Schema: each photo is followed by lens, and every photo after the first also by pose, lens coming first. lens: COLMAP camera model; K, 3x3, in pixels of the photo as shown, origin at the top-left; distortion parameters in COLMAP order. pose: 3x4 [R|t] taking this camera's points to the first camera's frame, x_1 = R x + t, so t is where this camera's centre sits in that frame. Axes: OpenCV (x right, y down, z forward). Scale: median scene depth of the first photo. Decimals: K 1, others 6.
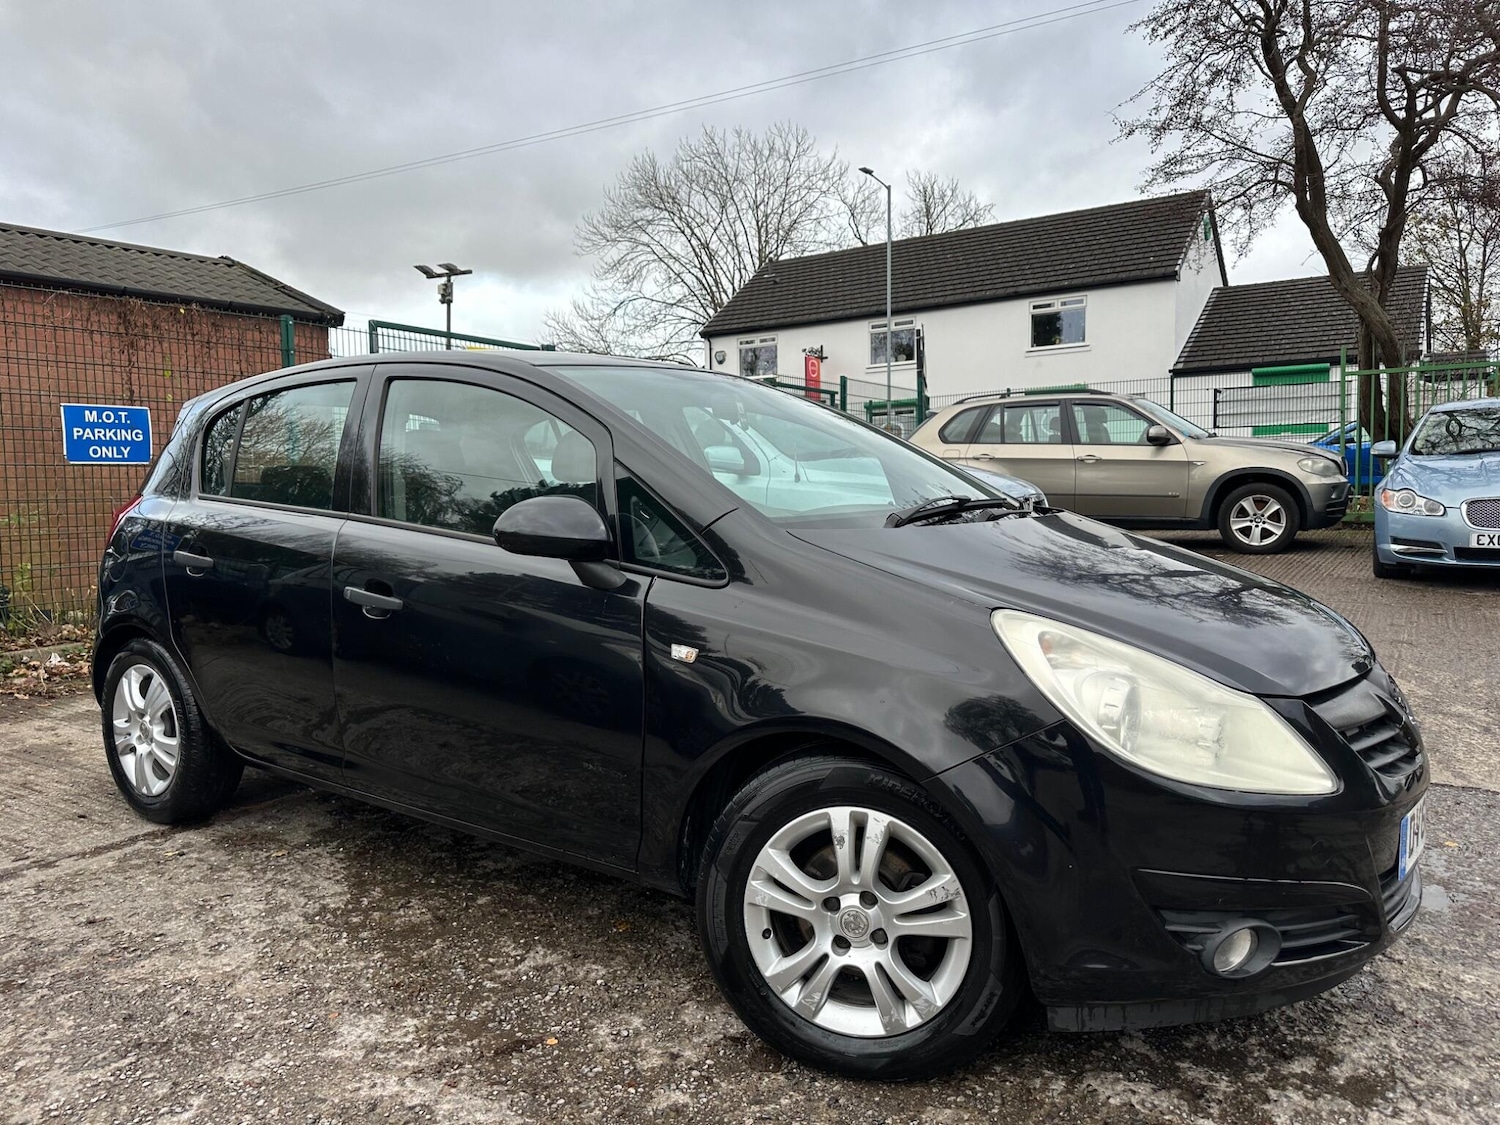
lens RADIAL K [[1051.2, 0, 754.8], [0, 1051.2, 570.7], [0, 0, 1]] dist [0.003854, -0.005486]
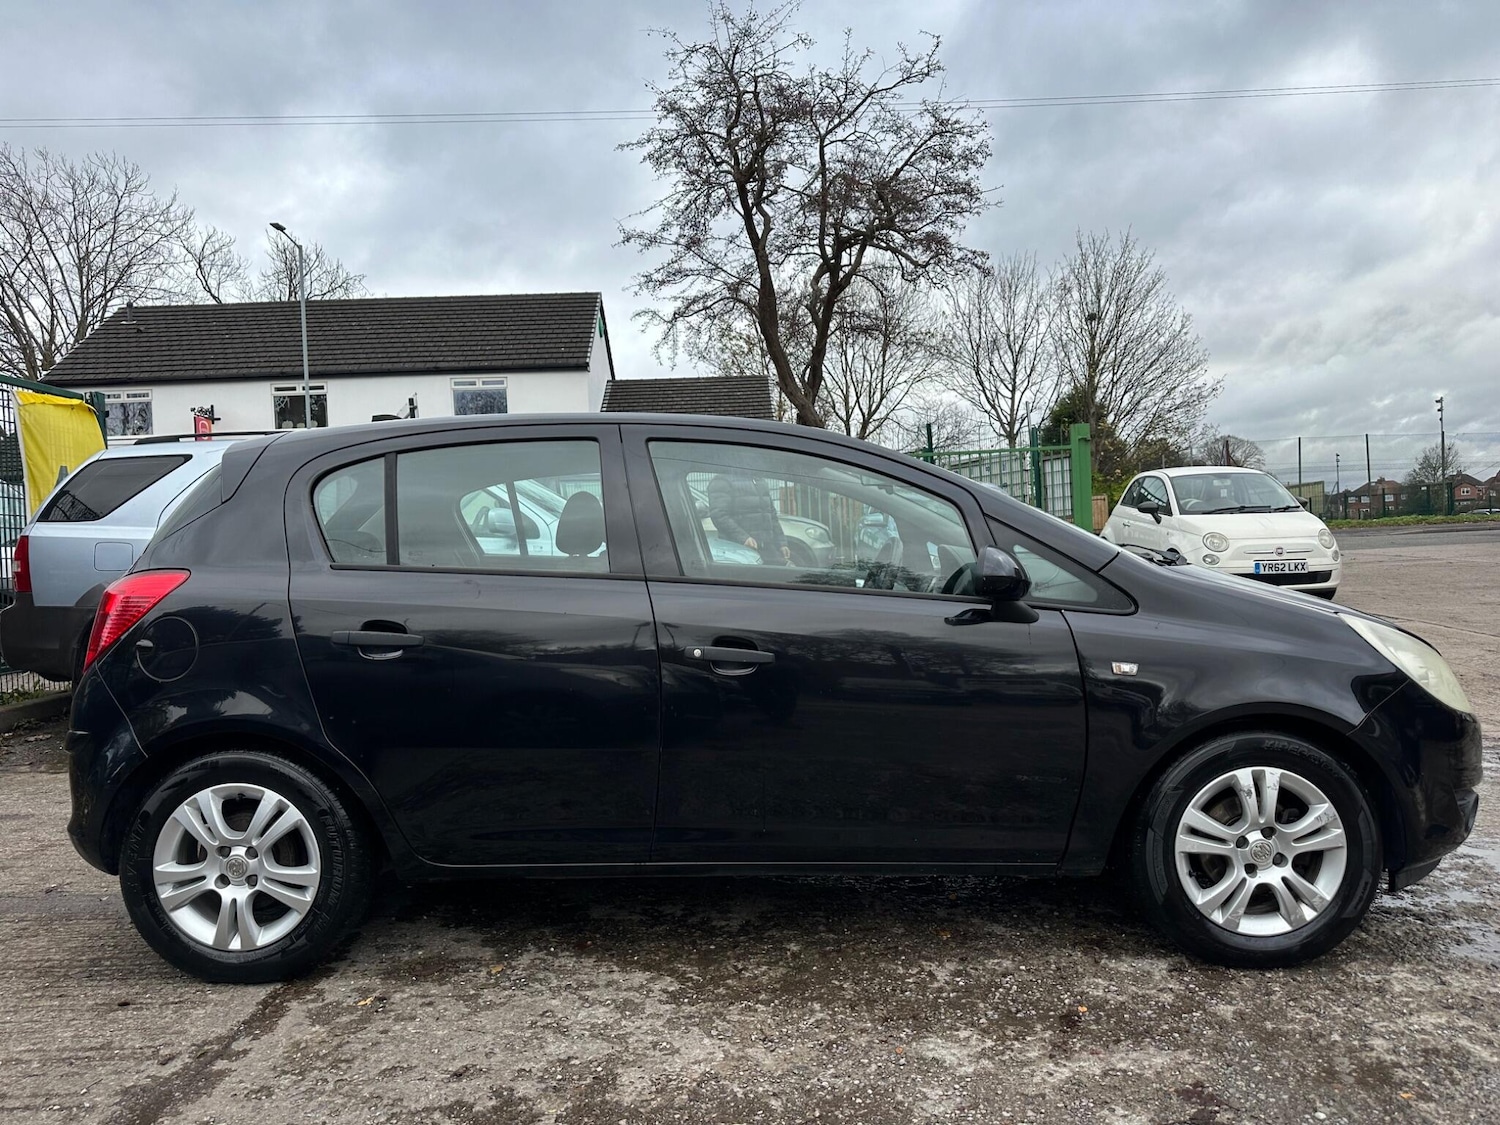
lens RADIAL K [[1046.4, 0, 750.0], [0, 1046.4, 562.5], [0, 0, 1]] dist [0.059855, -0.081991]
pose [[0.825474, -0.022551, 0.563990, -0.881192], [0.066177, 0.996177, -0.057026, -0.004071], [-0.560547, 0.084397, 0.823811, 0.149975]]
